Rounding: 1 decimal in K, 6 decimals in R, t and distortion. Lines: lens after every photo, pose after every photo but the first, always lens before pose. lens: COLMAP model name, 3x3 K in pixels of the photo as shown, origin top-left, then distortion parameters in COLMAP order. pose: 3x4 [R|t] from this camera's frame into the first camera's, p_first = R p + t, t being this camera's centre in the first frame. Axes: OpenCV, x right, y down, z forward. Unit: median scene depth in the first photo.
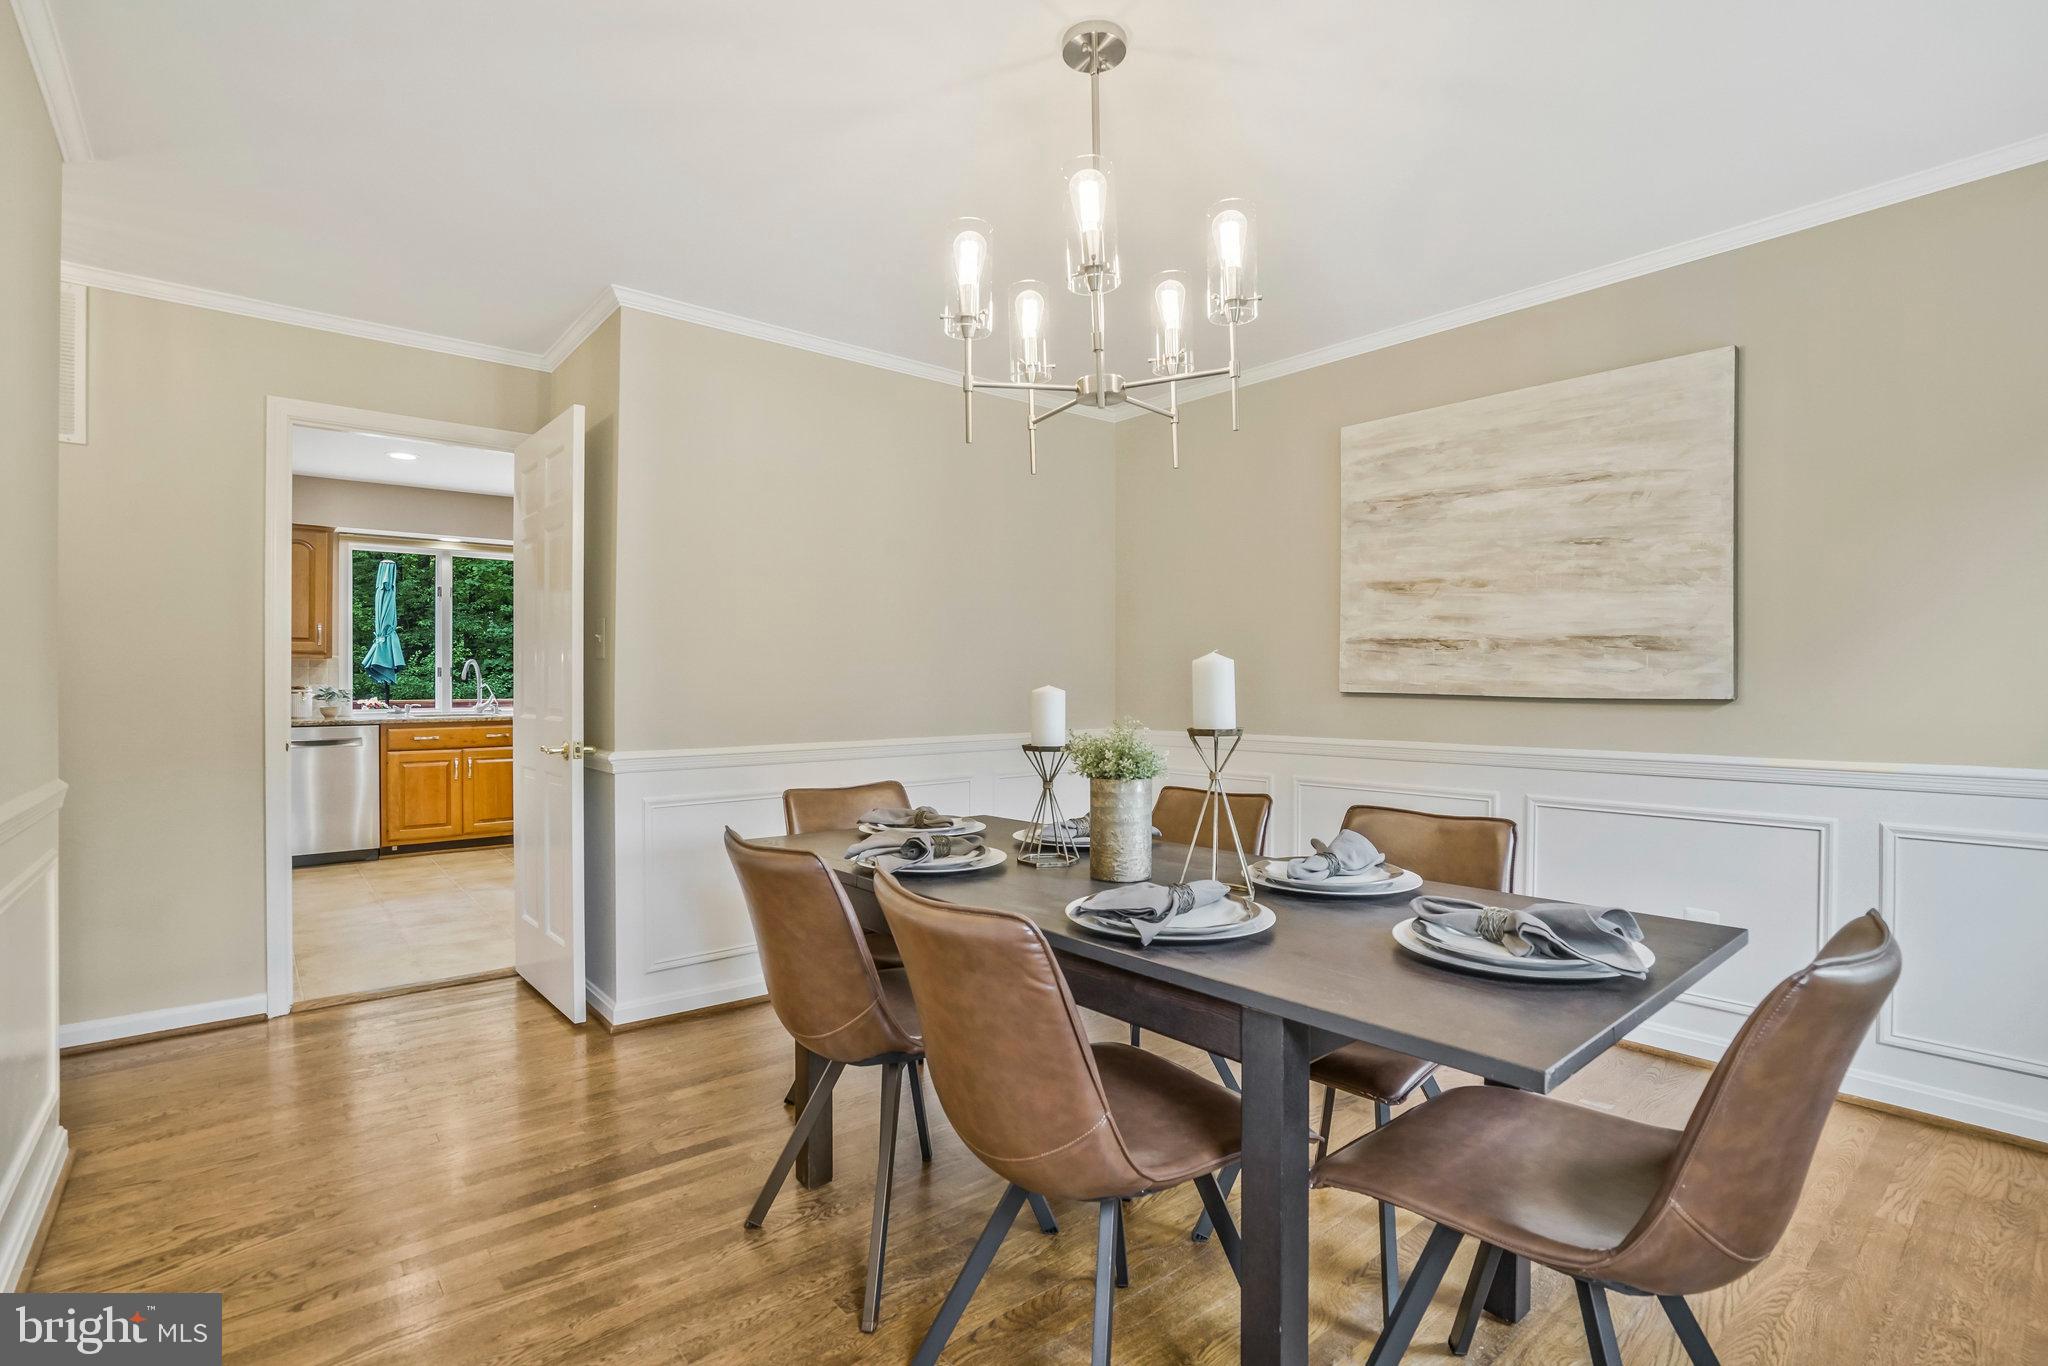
lens RADIAL K [[942.4, 0, 1022.5], [0, 942.4, 680.4], [0, 0, 1]] dist [-0.038829, 0.009645]
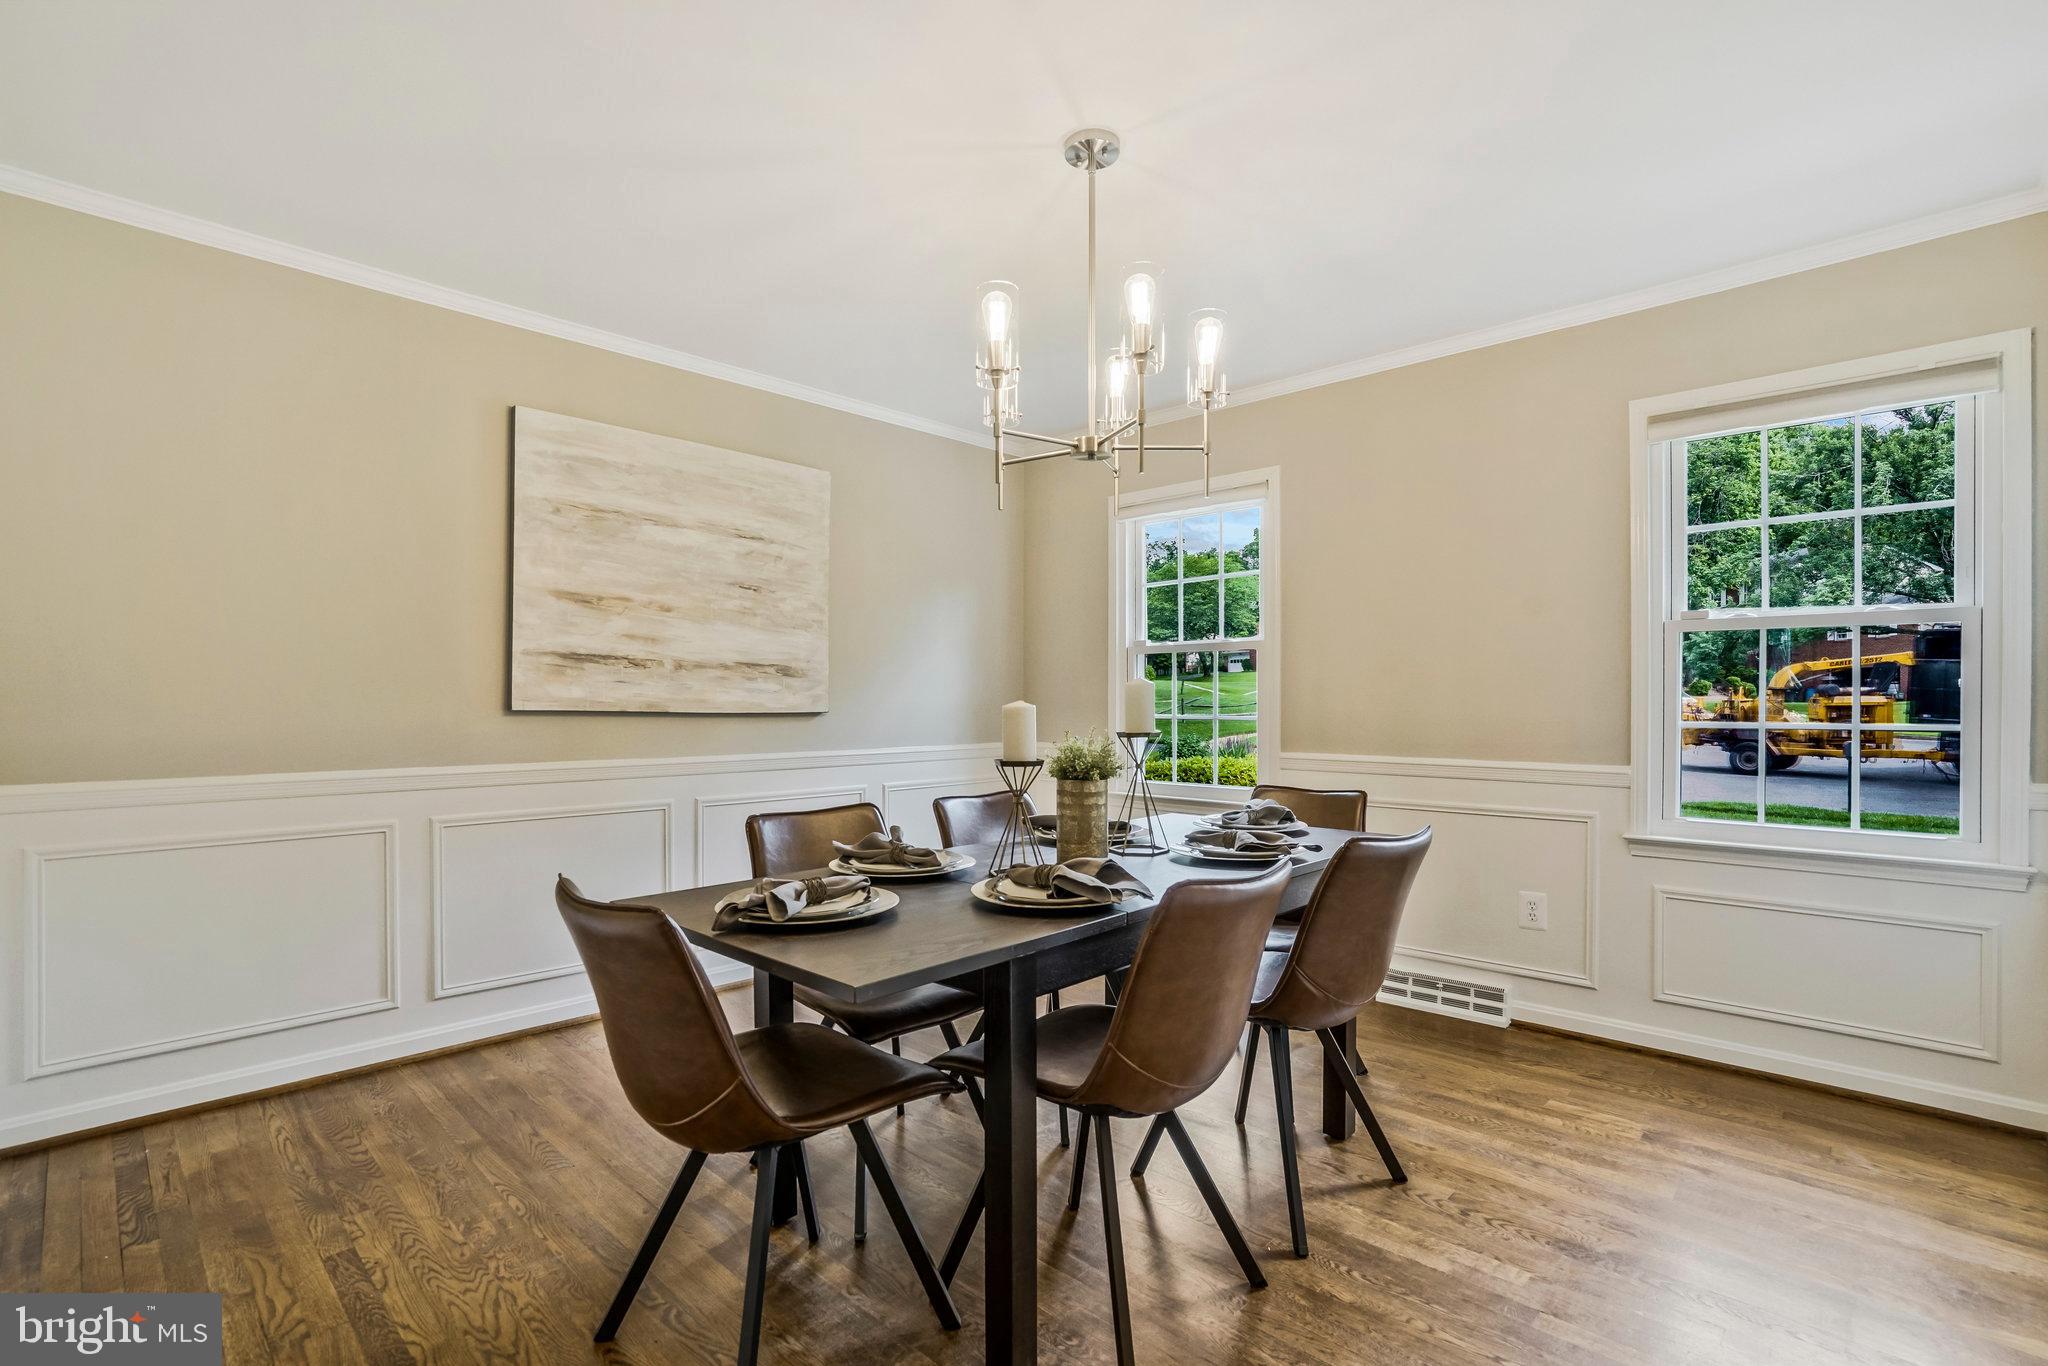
lens RADIAL K [[942.4, 0, 1015.3], [0, 942.4, 698.3], [0, 0, 1]] dist [-0.038829, 0.009645]
pose [[-0.085900, 0.001808, 0.996302, -0.634330], [-0.006166, 0.999978, -0.002346, 0.000698], [-0.996285, -0.006344, -0.085887, 0.696399]]
